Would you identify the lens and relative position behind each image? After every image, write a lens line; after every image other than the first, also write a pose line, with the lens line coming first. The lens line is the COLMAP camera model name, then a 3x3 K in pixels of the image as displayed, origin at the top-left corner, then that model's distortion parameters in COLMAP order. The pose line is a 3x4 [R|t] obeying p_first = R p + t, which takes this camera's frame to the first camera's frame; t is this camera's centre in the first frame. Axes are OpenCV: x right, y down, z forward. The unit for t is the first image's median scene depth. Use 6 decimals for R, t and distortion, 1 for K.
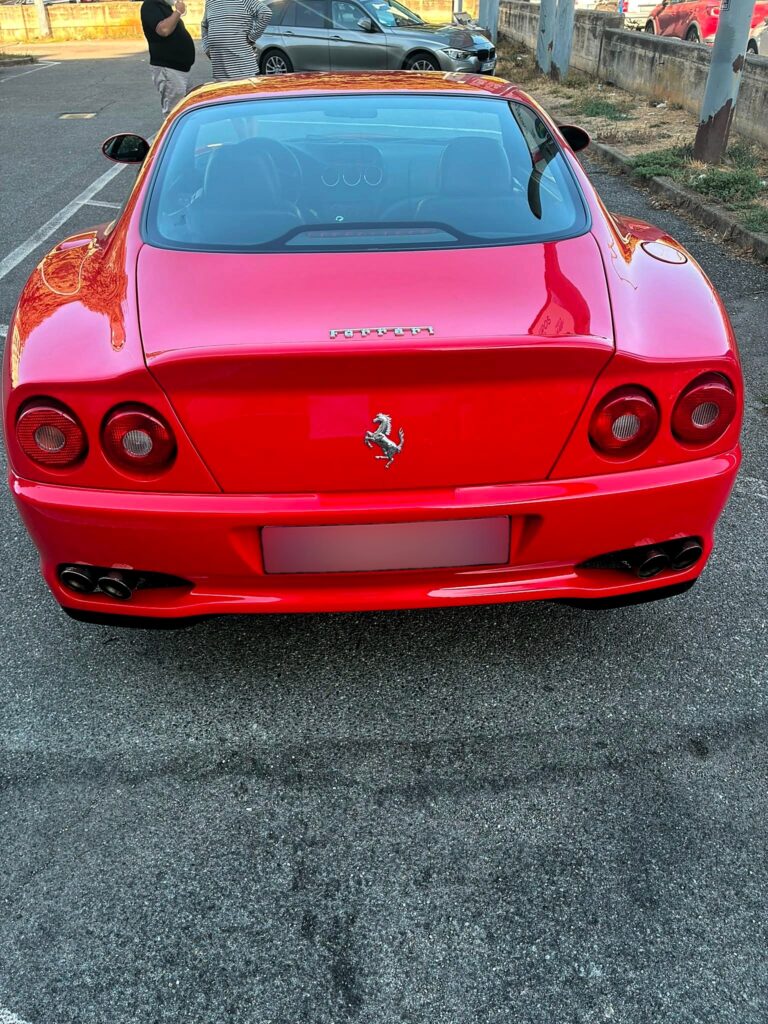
lens RADIAL K [[772.8, 0, 382.6], [0, 772.8, 500.3], [0, 0, 1]] dist [0.069601, -0.096397]
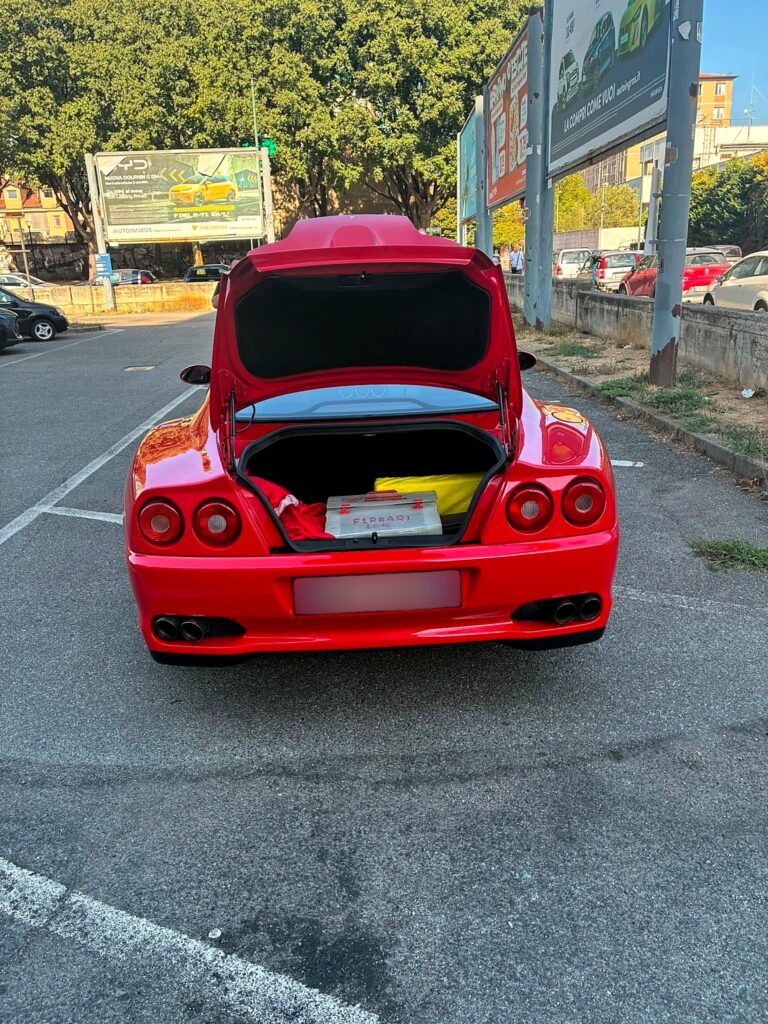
lens RADIAL K [[772.8, 0, 382.6], [0, 772.8, 500.3], [0, 0, 1]] dist [0.069601, -0.096397]
pose [[0.999425, -0.020339, -0.027111, 0.052514], [0.011746, 0.958199, -0.285863, 0.281059], [0.031792, 0.285380, 0.957887, -0.422036]]
